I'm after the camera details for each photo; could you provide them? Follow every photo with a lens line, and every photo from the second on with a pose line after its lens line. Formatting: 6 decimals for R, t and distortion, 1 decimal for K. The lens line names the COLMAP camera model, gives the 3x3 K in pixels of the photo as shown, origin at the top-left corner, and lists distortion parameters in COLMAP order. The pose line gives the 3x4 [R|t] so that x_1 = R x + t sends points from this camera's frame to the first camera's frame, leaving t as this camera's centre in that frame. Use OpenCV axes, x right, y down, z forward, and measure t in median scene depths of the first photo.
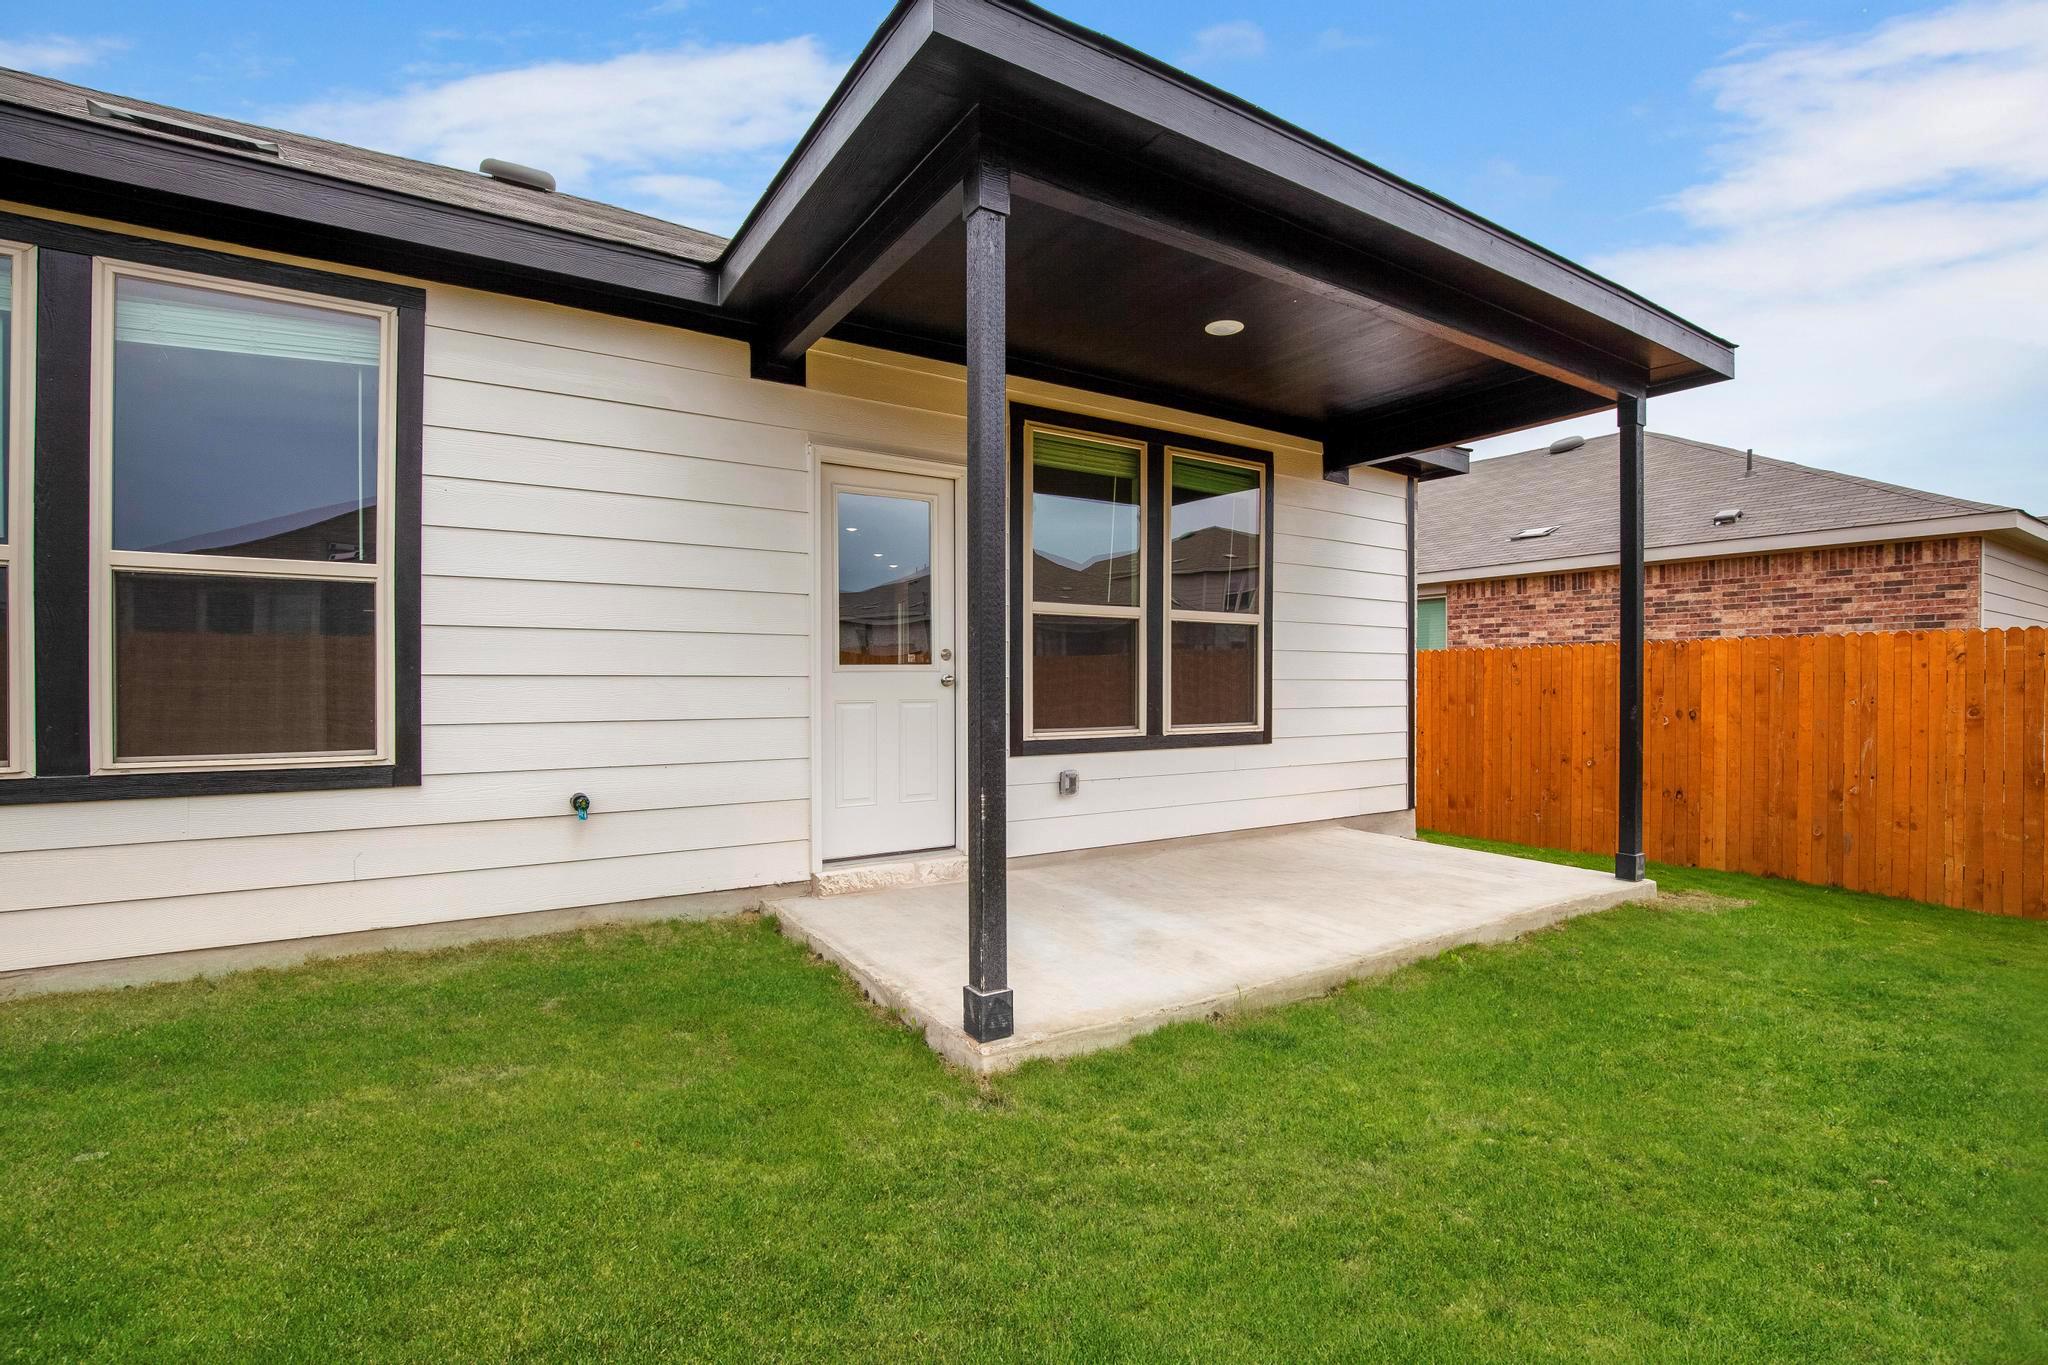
lens RADIAL K [[929.6, 0, 1030.9], [0, 929.6, 687.8], [0, 0, 1]] dist [-0.030461, 0.001169]
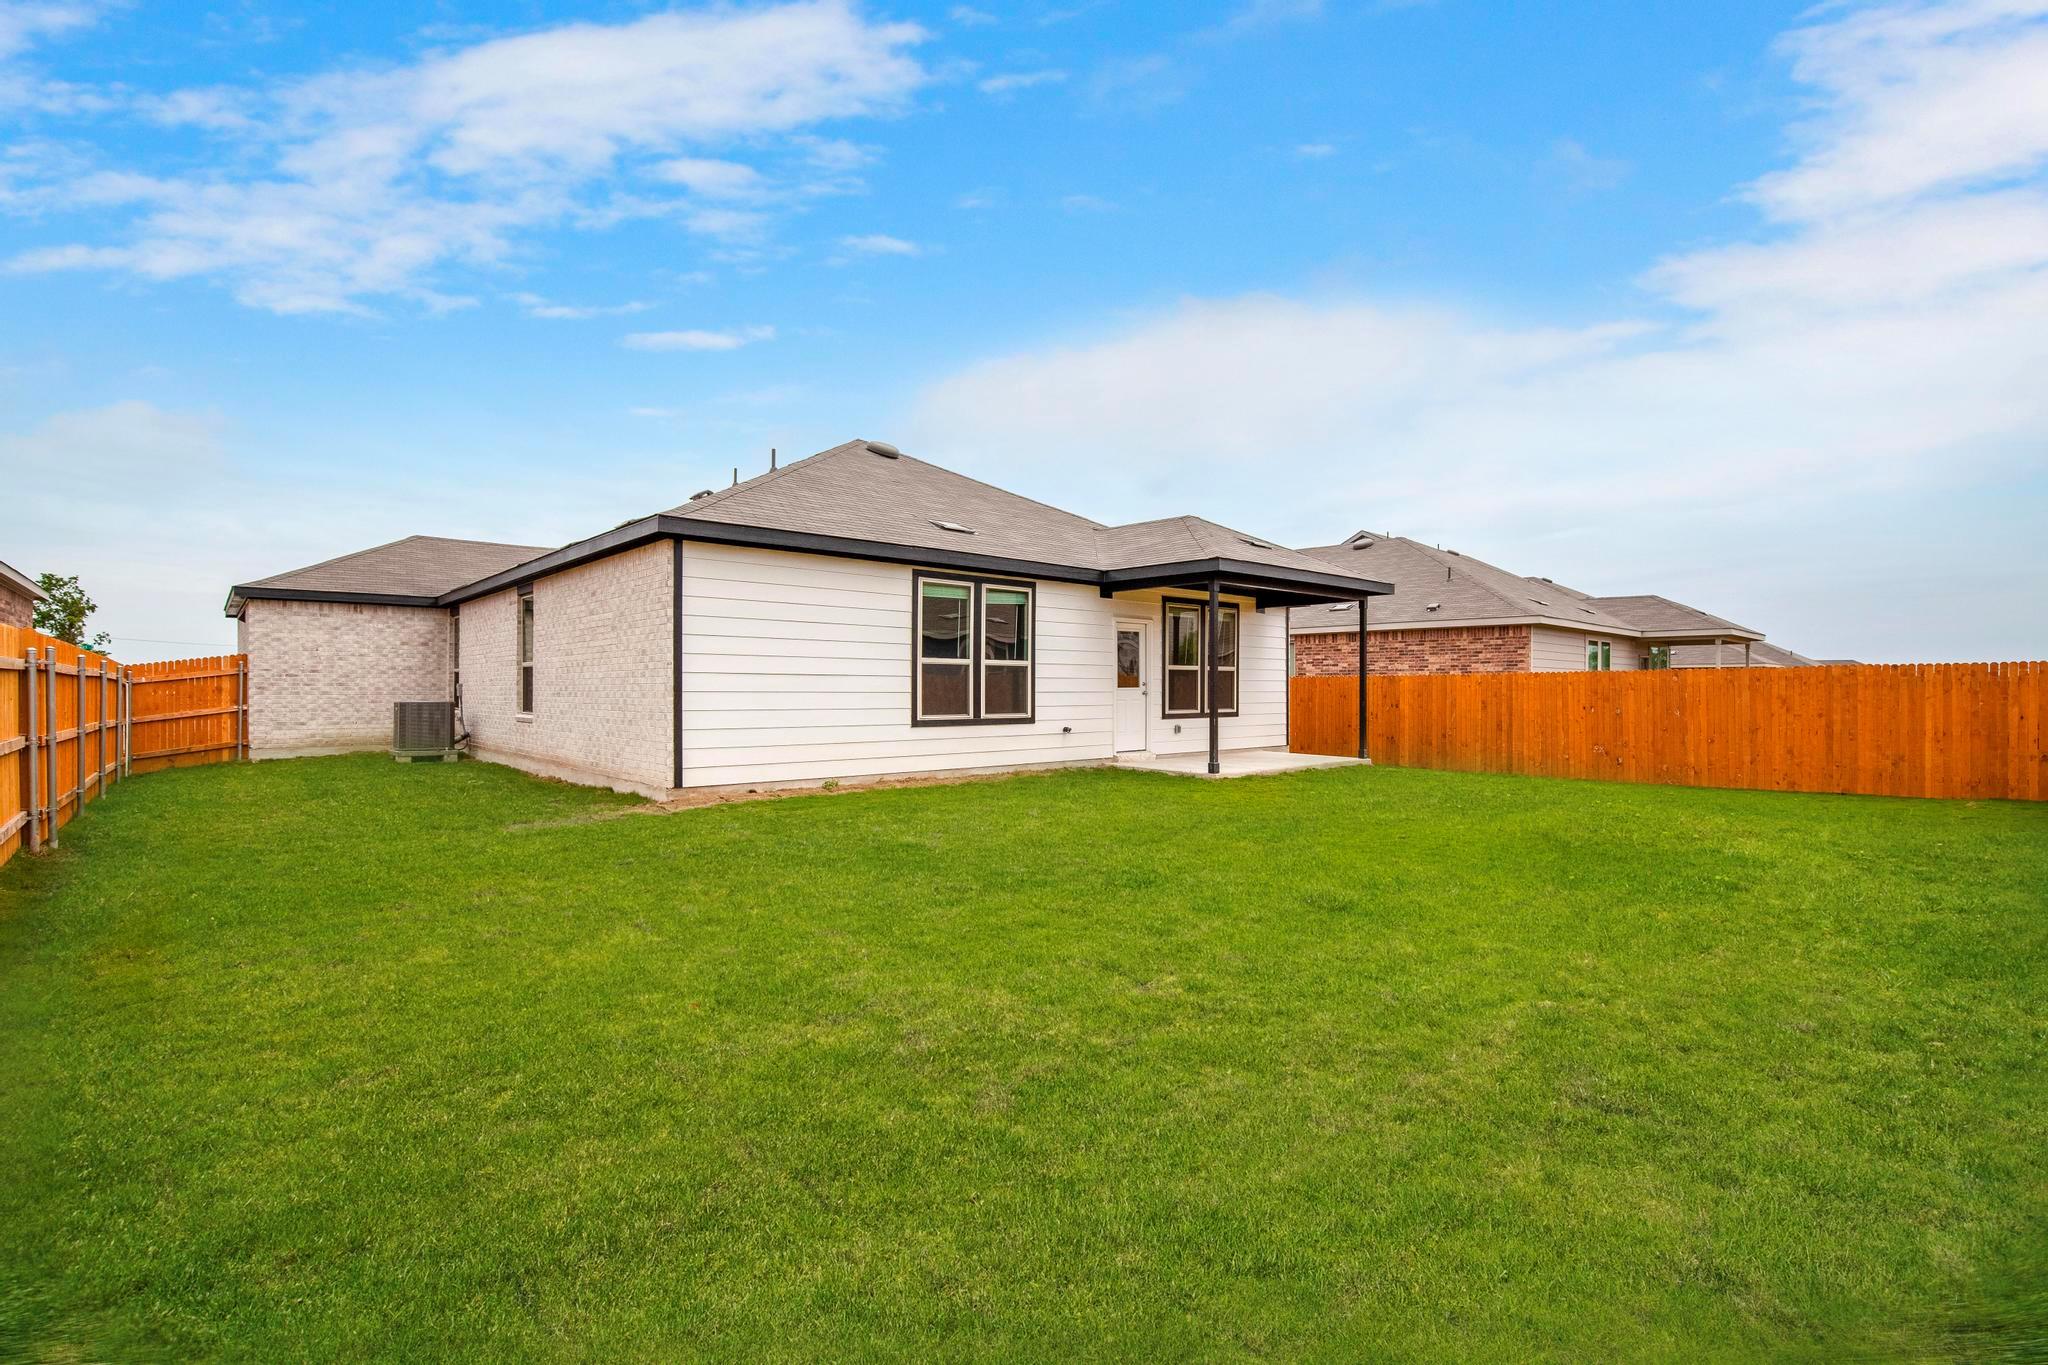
lens RADIAL K [[929.6, 0, 1030.9], [0, 929.6, 687.8], [0, 0, 1]] dist [-0.030461, 0.001169]
pose [[0.986979, 0.000479, 0.160850, -0.685611], [0.000425, 0.999984, -0.005585, -0.005474], [-0.160850, 0.005581, 0.986963, -1.374521]]
